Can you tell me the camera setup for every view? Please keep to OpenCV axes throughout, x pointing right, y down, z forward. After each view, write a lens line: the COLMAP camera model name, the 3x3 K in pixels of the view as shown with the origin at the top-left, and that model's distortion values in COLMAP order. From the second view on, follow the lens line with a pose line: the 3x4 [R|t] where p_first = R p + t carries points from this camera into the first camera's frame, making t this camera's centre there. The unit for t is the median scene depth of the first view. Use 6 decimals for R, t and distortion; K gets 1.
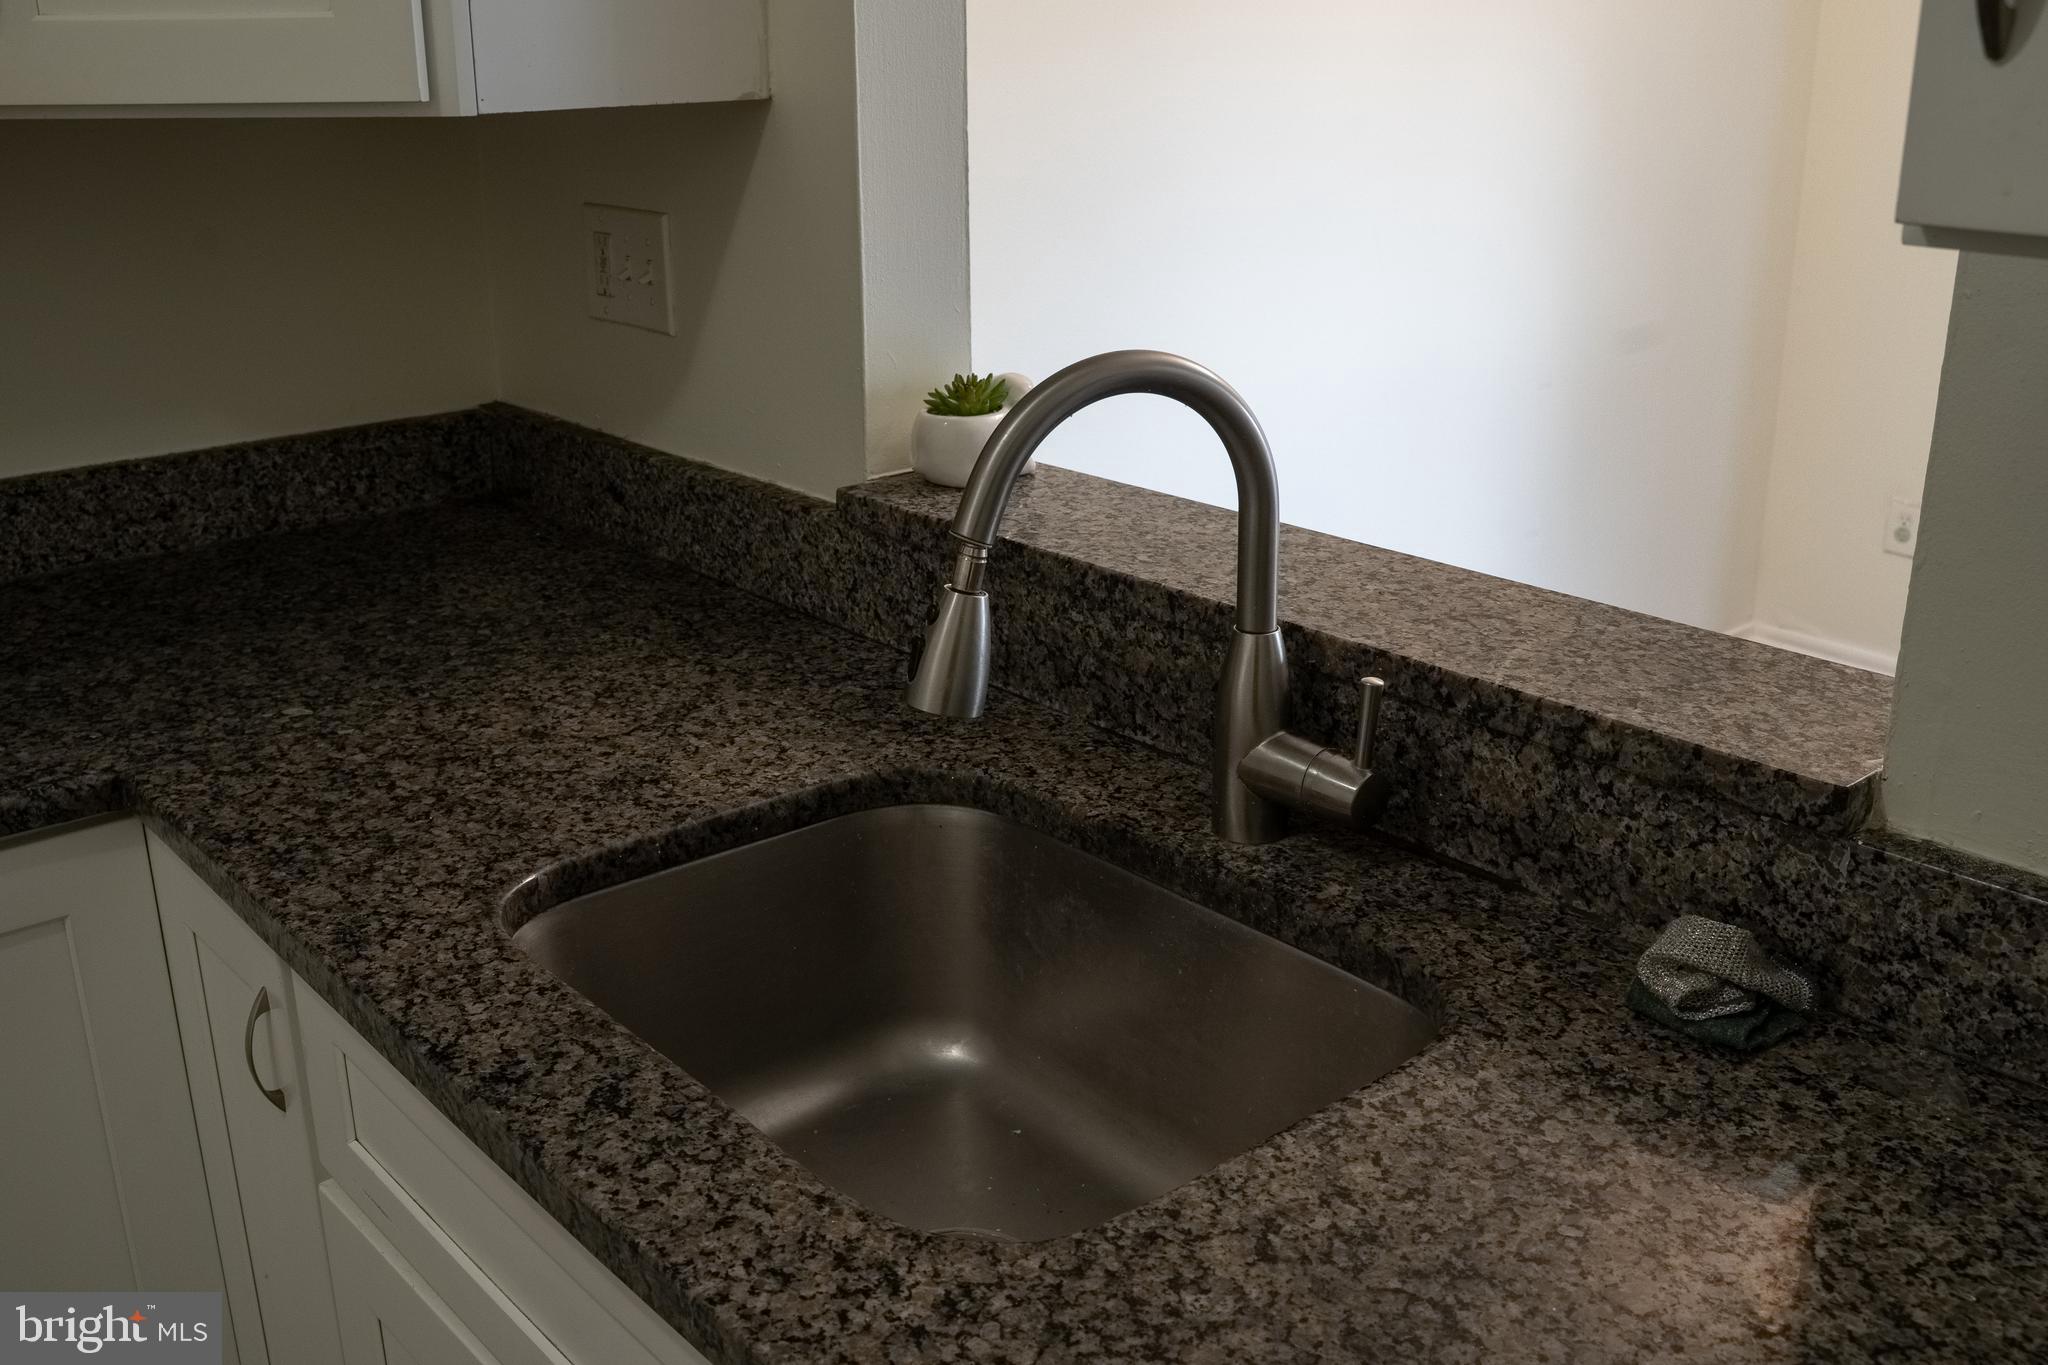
lens RADIAL K [[1901.4, 0, 1011.3], [0, 1901.4, 682.0], [0, 0, 1]] dist [-0.062414, 0.000000]
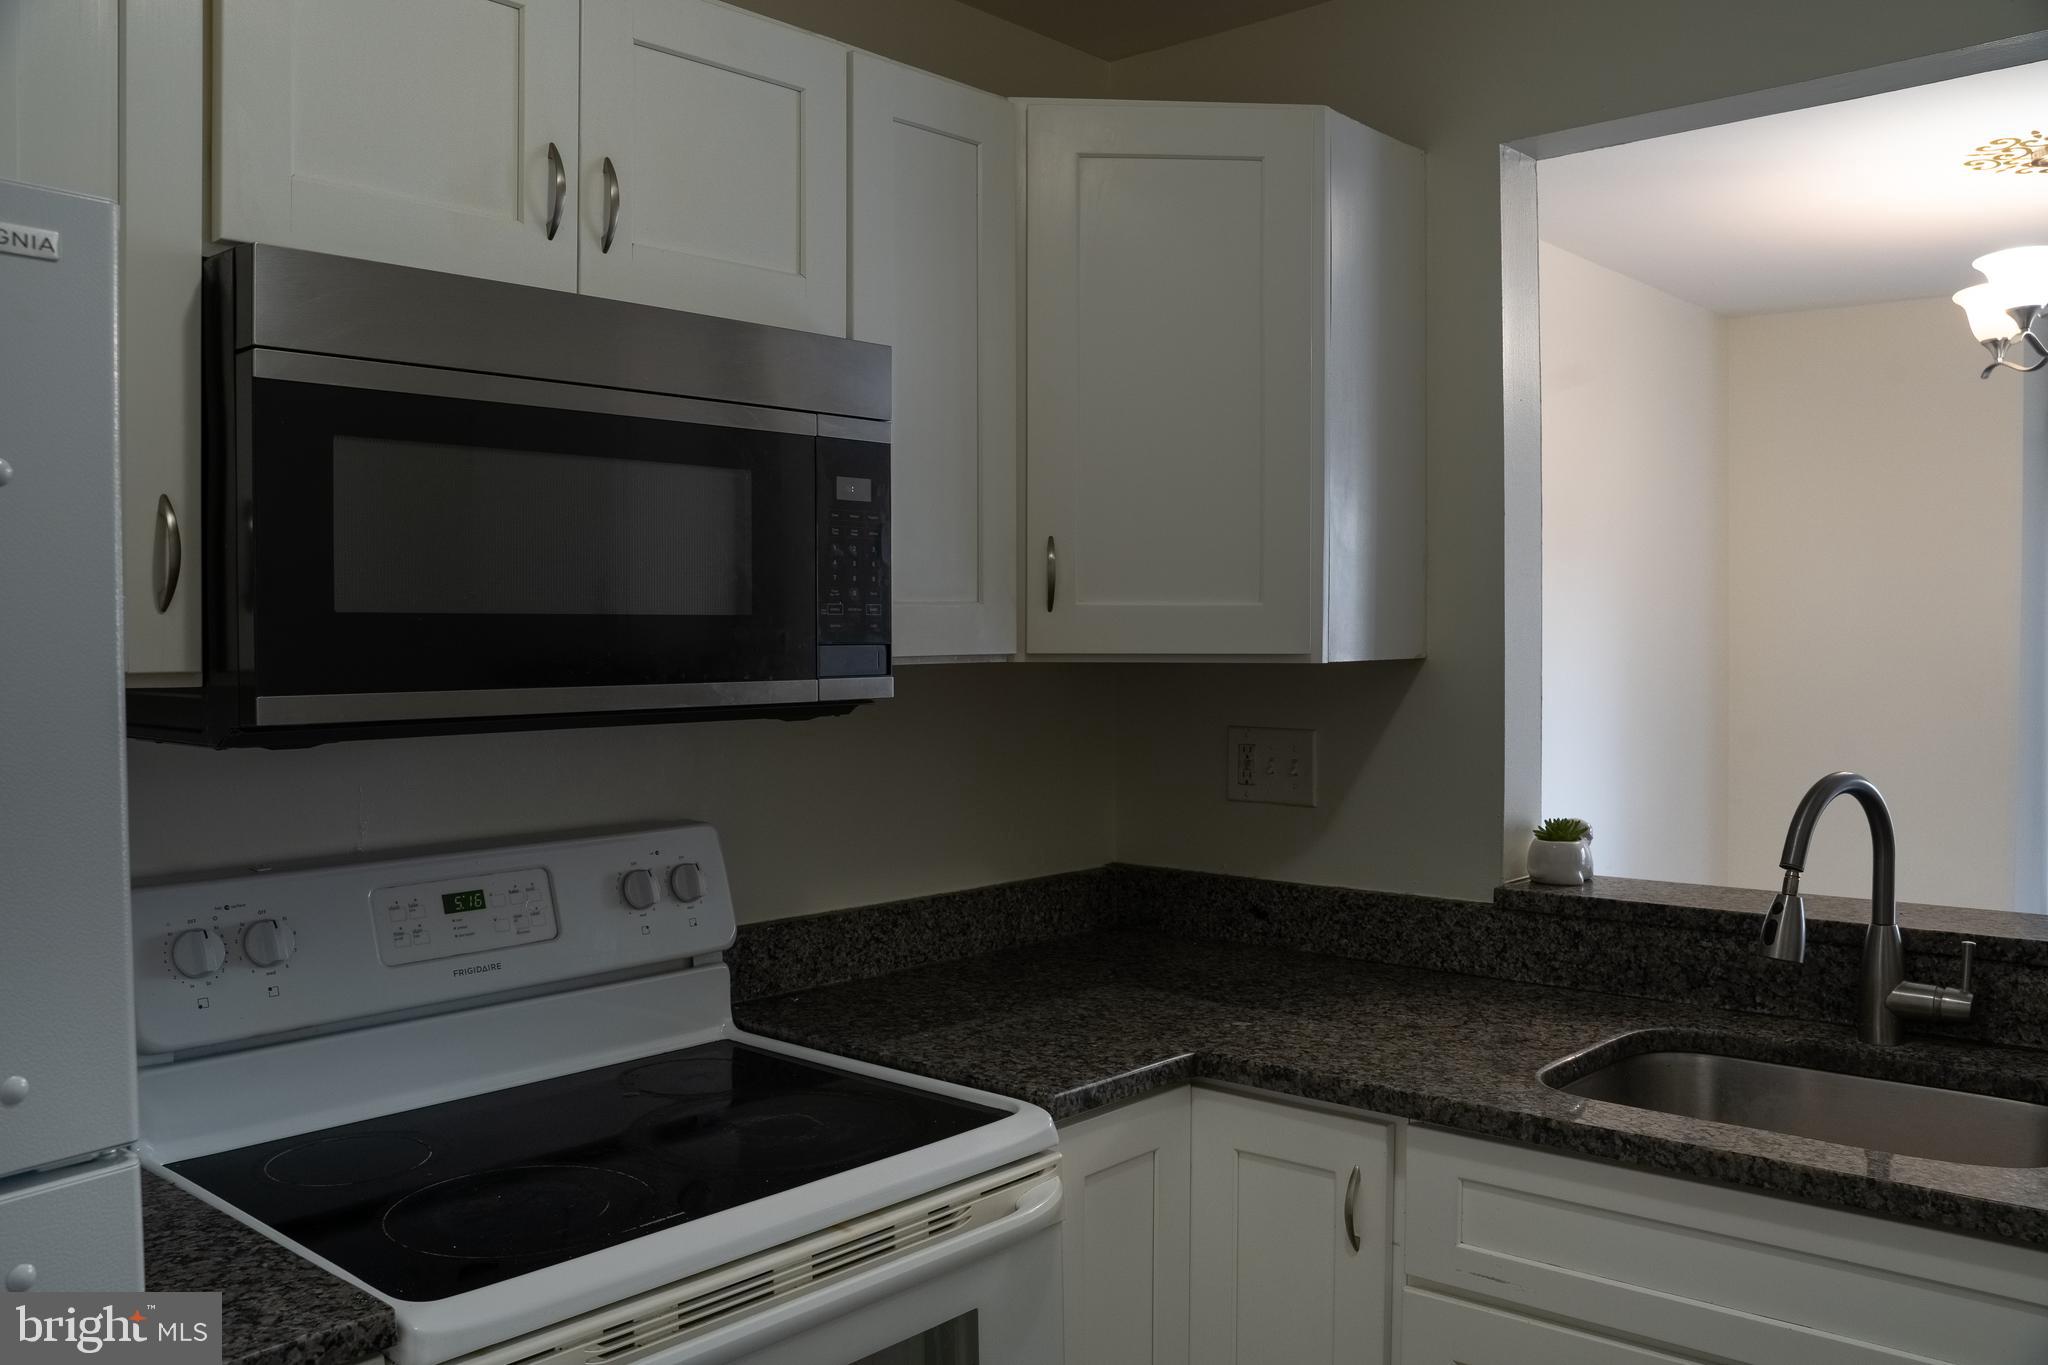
lens RADIAL K [[1674.0, 0, 1037.4], [0, 1674.0, 671.9], [0, 0, 1]] dist [-0.113055, 0.088519]
pose [[0.991473, -0.001299, 0.130305, -0.592356], [0.041725, 0.950470, -0.308004, 0.127968], [-0.123450, 0.310815, 0.942419, -0.310299]]
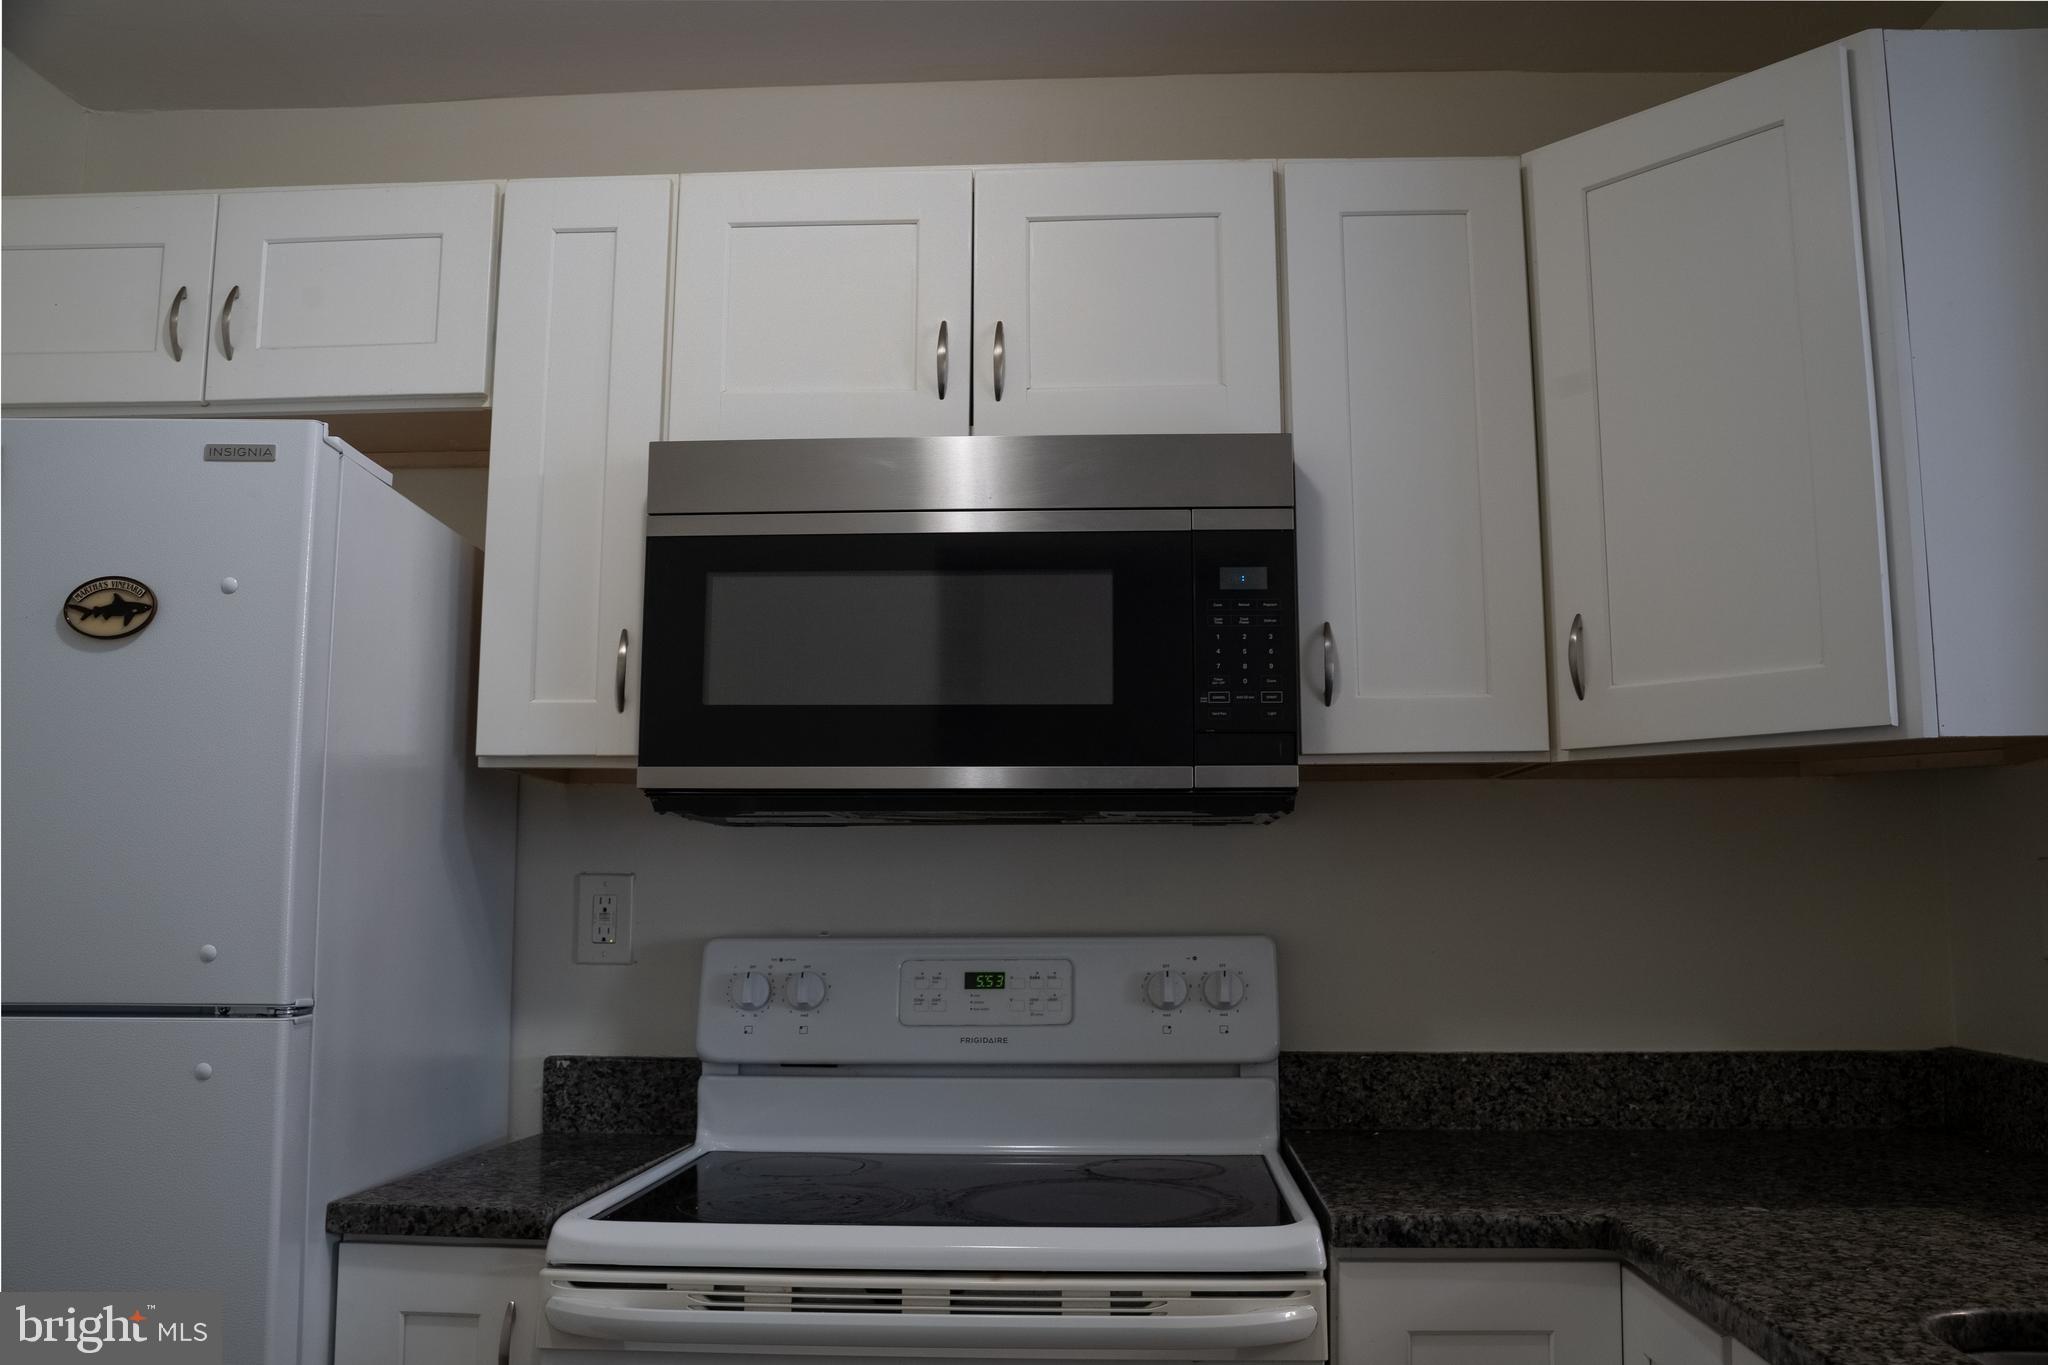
lens RADIAL K [[1674.0, 0, 1039.3], [0, 1674.0, 680.1], [0, 0, 1]] dist [-0.113055, 0.088519]
pose [[0.717385, -0.088111, -0.691082, 0.031593], [-0.236382, 0.902340, -0.360425, 0.157042], [0.655349, 0.421923, 0.626498, -0.069810]]
